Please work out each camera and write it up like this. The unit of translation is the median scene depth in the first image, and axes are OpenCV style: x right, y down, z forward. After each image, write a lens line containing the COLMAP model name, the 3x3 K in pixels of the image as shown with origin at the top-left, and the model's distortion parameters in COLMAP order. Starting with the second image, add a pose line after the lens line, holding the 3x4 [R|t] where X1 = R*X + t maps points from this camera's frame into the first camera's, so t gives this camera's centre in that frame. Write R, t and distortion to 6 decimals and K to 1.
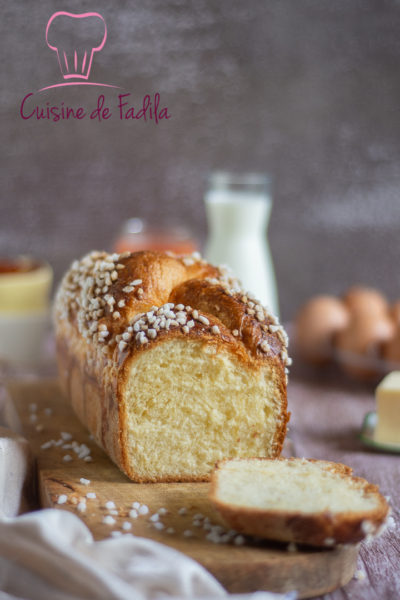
lens RADIAL K [[1521.8, 0, 200.0], [0, 1521.8, 300.0], [0, 0, 1]] dist [-0.235475, -1.072916]
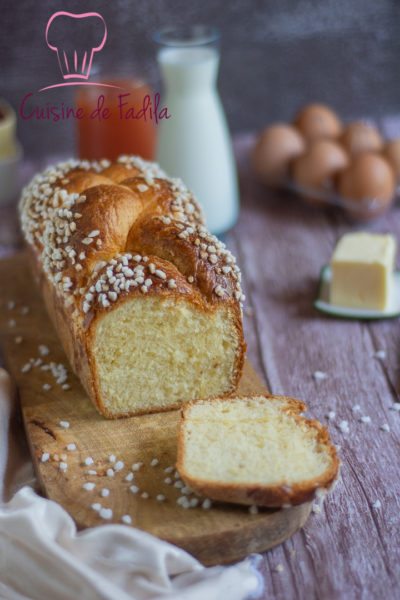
lens RADIAL K [[1521.8, 0, 200.0], [0, 1521.8, 300.0], [0, 0, 1]] dist [-0.235475, -1.072916]
pose [[0.997146, -0.075381, -0.004260, 0.033290], [0.073000, 0.948165, 0.309280, -0.296309], [-0.019274, -0.308708, 0.950962, -0.021575]]
